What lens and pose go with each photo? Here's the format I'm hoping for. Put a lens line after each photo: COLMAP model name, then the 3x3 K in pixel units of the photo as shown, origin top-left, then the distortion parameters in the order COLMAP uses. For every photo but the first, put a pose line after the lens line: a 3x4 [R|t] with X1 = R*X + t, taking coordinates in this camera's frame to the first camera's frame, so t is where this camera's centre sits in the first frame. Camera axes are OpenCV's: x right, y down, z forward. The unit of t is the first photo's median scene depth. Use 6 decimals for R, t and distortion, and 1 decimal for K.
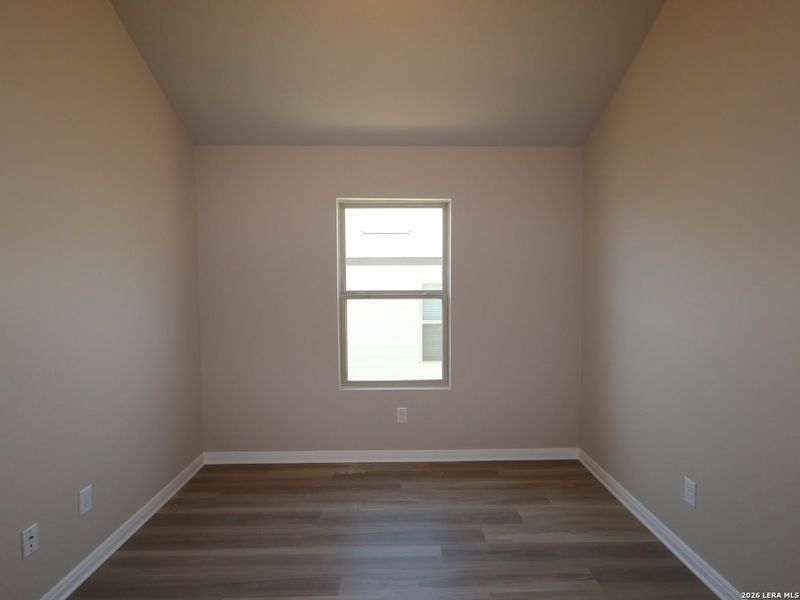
lens RADIAL K [[510.7, 0, 400.0], [0, 510.7, 300.0], [0, 0, 1]] dist [0.002633, -0.000329]
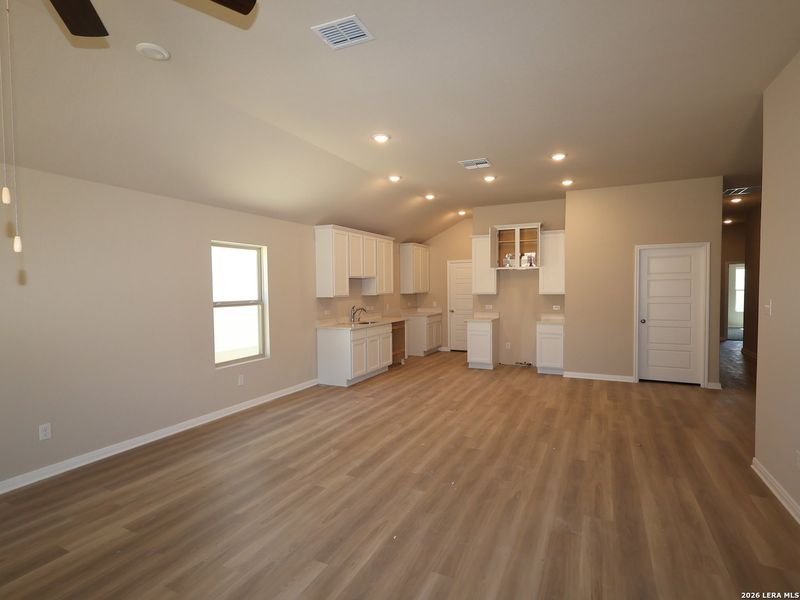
lens RADIAL K [[446.6, 0, 400.0], [0, 446.6, 300.0], [0, 0, 1]] dist [-0.000896, -0.000292]
pose [[0.442680, -0.030765, 0.896152, -1.016462], [0.053817, 0.998521, 0.007694, -0.005203], [-0.895063, 0.044822, 0.443681, -0.054618]]
